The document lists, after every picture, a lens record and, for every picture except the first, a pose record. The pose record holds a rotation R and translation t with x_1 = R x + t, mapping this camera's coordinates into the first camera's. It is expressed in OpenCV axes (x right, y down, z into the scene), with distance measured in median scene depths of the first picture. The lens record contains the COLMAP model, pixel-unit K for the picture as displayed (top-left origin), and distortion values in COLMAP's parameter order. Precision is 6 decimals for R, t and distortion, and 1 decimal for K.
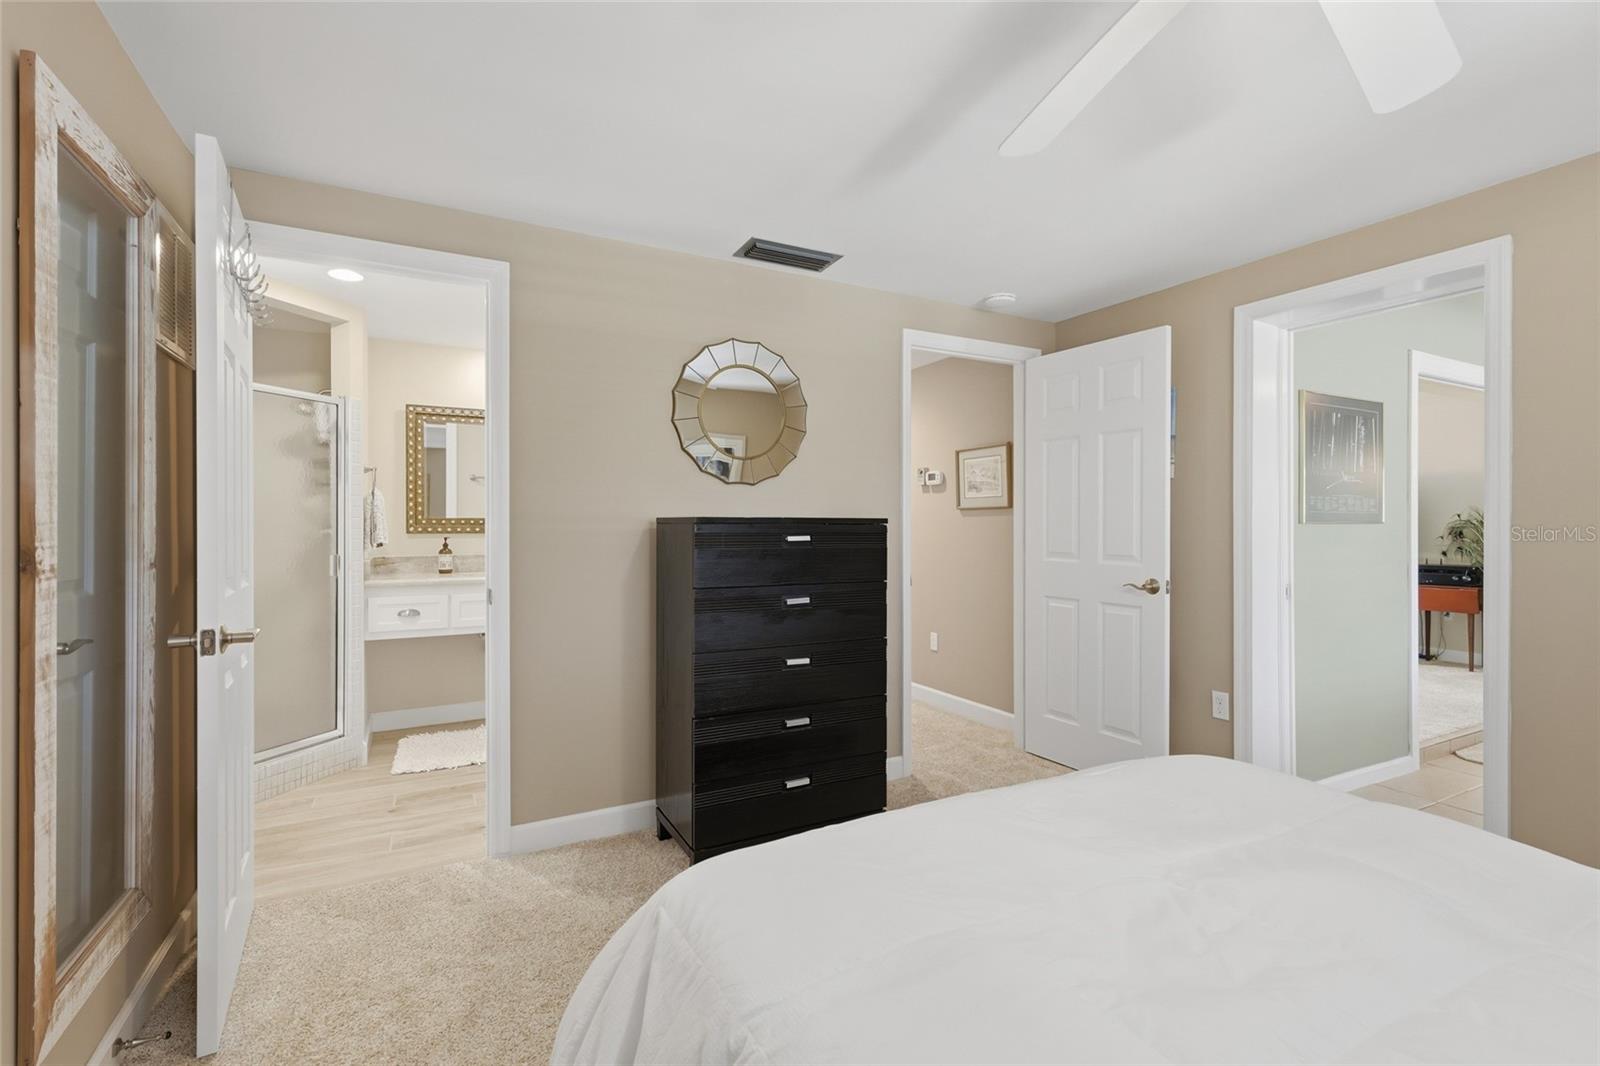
lens RADIAL K [[700.7, 0, 794.7], [0, 700.7, 523.4], [0, 0, 1]] dist [0.001369, 0.000333]
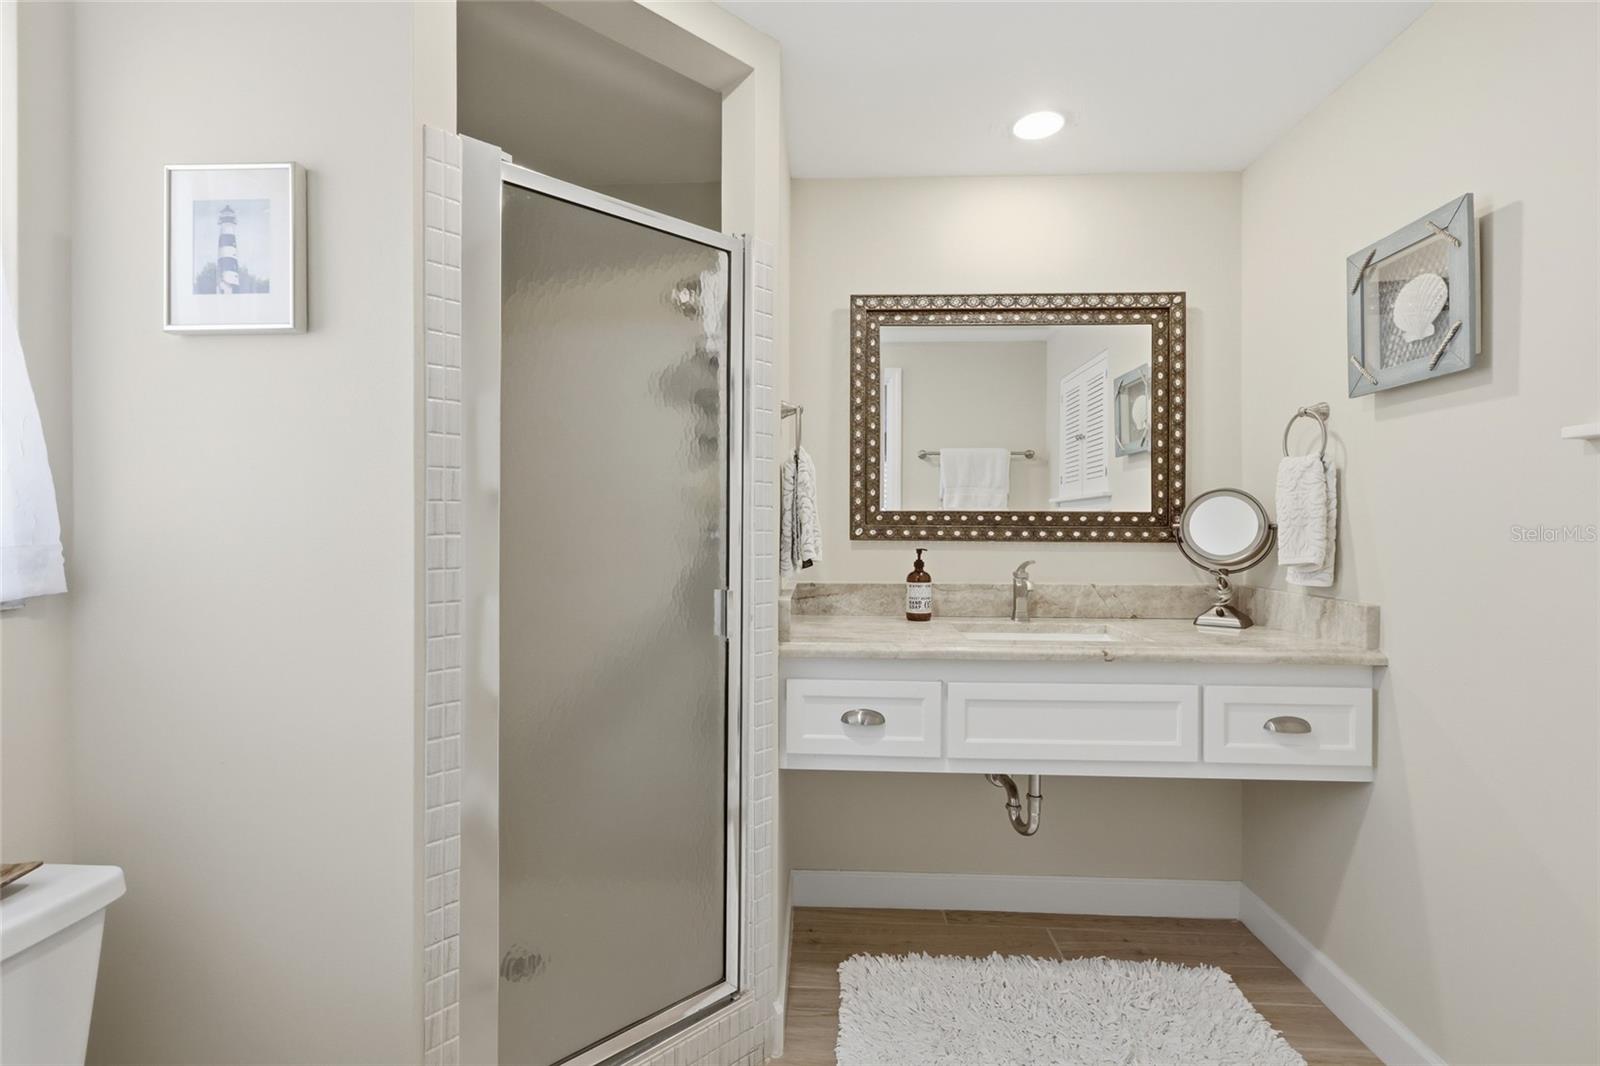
lens RADIAL K [[723.0, 0, 793.8], [0, 723.0, 525.5], [0, 0, 1]] dist [0.005222, 0.000472]
pose [[0.855934, 0.006656, -0.517042, -0.310846], [-0.005708, 0.999978, 0.003423, 0.002063], [0.517054, 0.000021, 0.855953, 0.515575]]
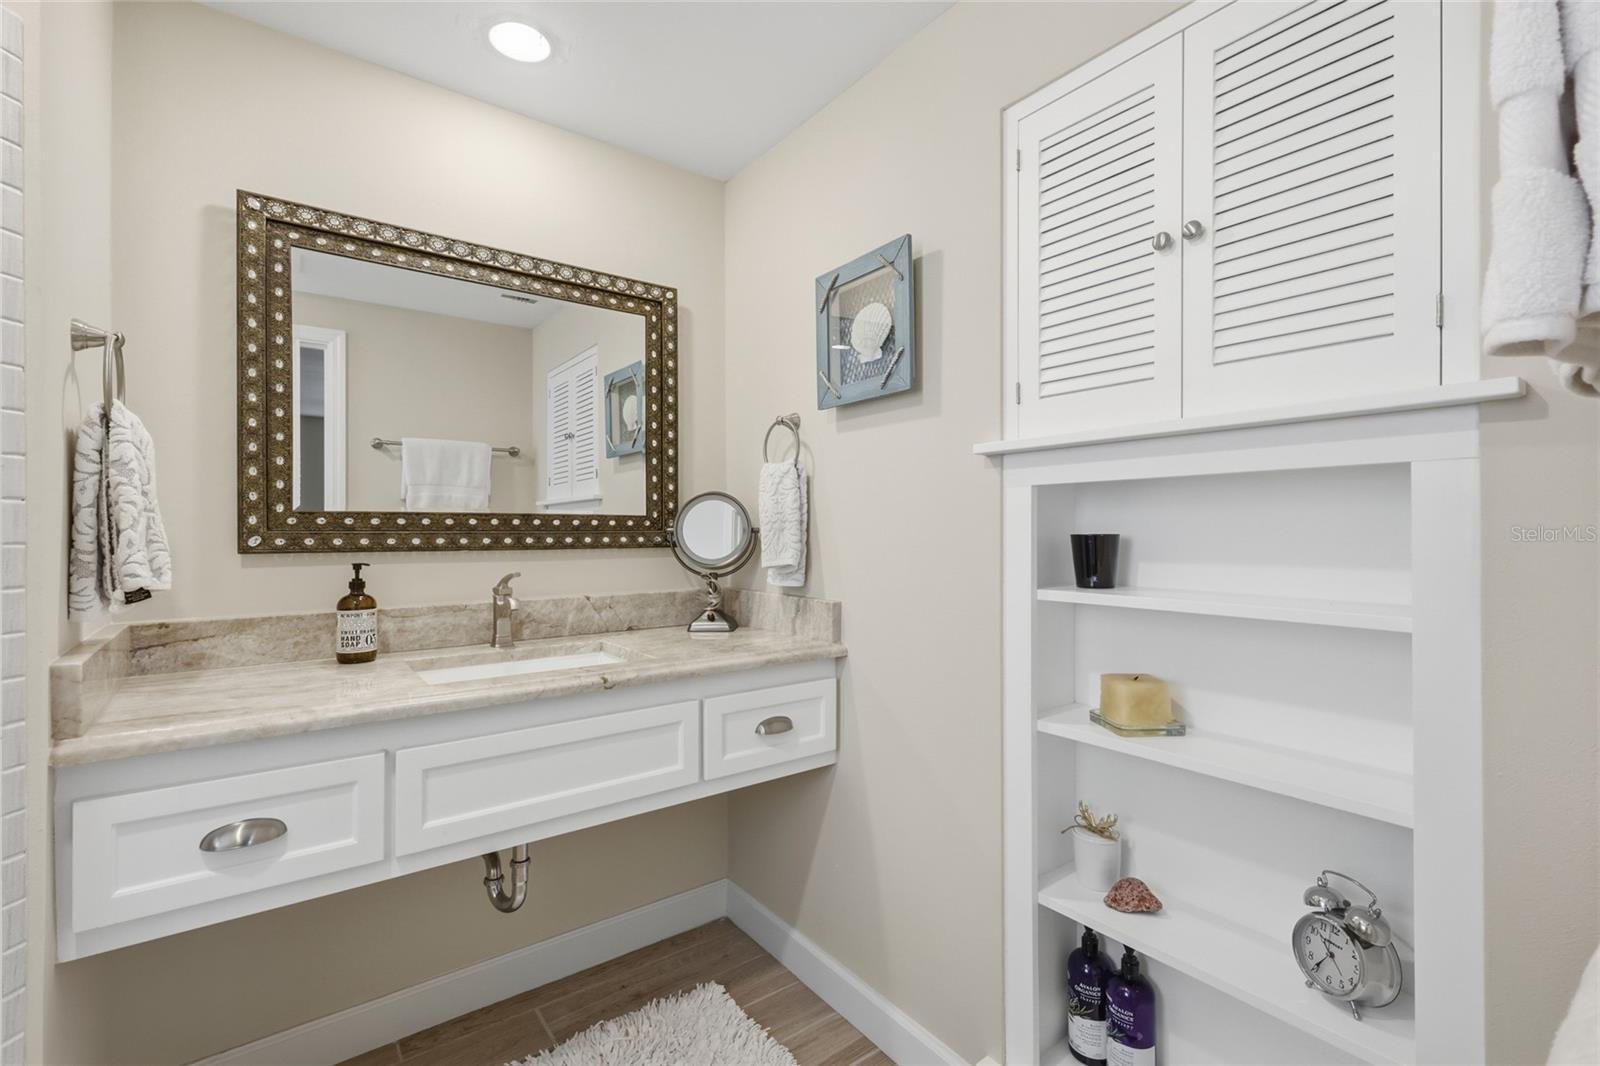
lens RADIAL K [[723.0, 0, 808.9], [0, 723.0, 527.0], [0, 0, 1]] dist [0.005222, 0.000472]
pose [[0.987680, 0.000854, 0.156486, -0.328659], [-0.000260, 0.999993, -0.003817, 0.002347], [-0.156488, 0.003729, 0.987673, 0.597088]]
